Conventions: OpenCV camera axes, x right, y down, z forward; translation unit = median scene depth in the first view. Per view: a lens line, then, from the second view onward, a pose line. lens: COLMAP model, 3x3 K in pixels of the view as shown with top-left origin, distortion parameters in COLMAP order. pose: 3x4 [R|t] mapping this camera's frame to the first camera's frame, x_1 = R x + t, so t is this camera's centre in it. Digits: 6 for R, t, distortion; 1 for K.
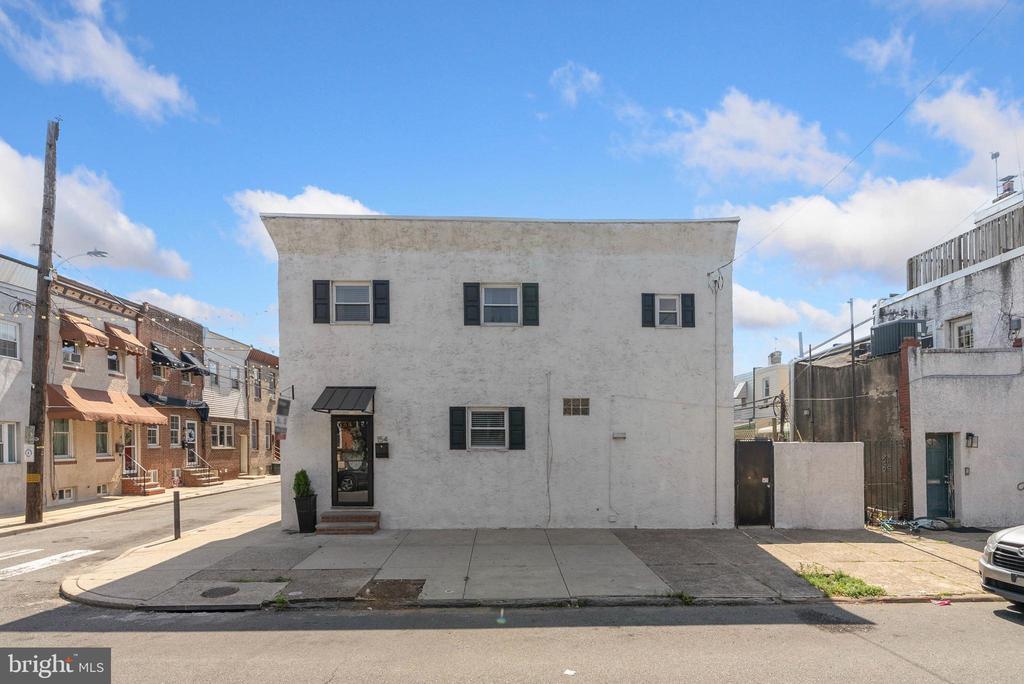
lens RADIAL K [[596.6, 0, 512.0], [0, 596.6, 342.0], [0, 0, 1]] dist [0.002212, 0.002022]
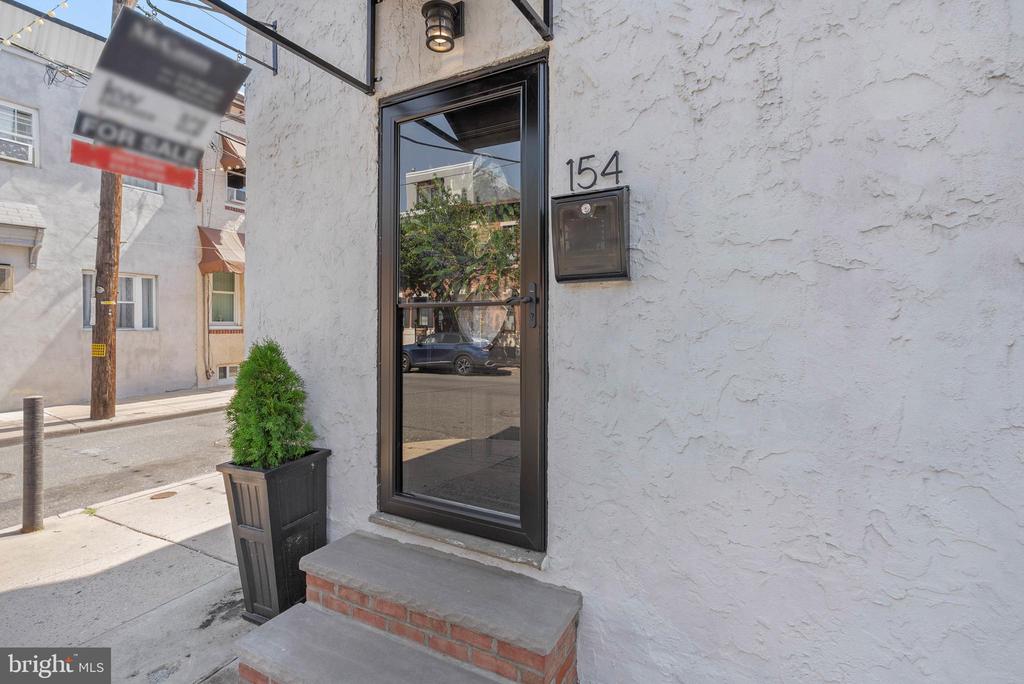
lens RADIAL K [[596.6, 0, 512.0], [0, 596.6, 342.0], [0, 0, 1]] dist [0.002212, 0.002022]
pose [[0.897266, 0.017096, -0.441160, -0.099855], [0.069294, 0.981412, 0.178968, 0.108713], [0.436019, -0.191152, 0.879402, 0.508500]]
